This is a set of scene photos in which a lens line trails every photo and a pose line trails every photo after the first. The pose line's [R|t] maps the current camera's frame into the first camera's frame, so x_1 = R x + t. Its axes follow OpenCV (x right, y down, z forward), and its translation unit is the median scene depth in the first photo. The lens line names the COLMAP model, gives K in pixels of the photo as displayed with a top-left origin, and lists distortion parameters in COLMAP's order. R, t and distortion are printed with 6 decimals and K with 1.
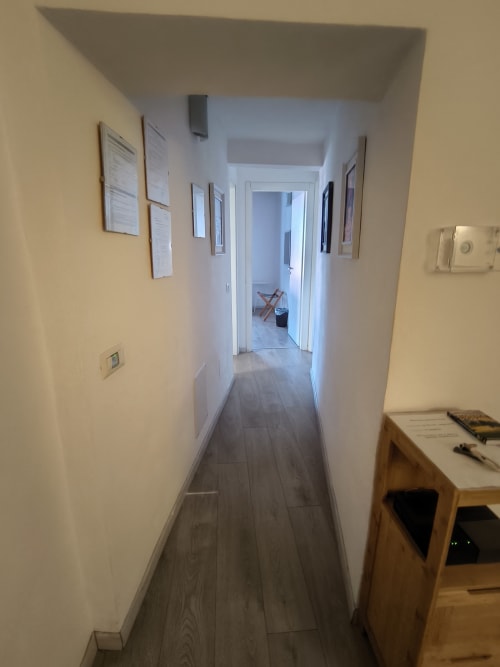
lens RADIAL K [[305.1, 0, 246.7], [0, 305.1, 324.4], [0, 0, 1]] dist [-0.028531, 0.001008]
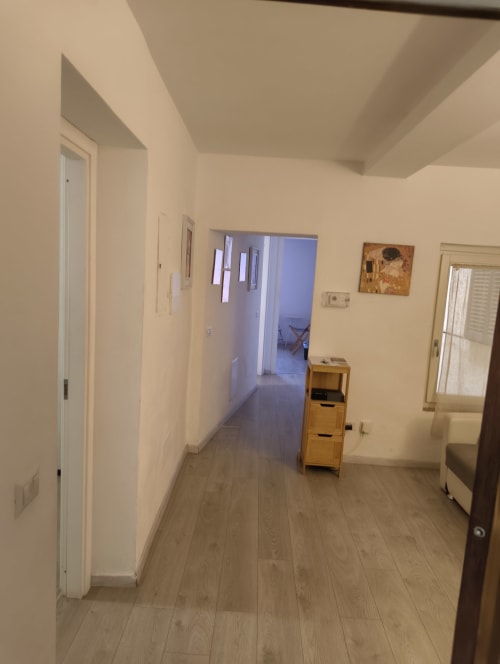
lens RADIAL K [[458.8, 0, 250.0], [0, 458.8, 332.0], [0, 0, 1]] dist [0.059612, -0.089039]
pose [[0.993253, 0.071758, -0.091104, 0.093067], [-0.081518, 0.990763, -0.108365, 0.172548], [0.082487, 0.115061, 0.989928, -0.963829]]
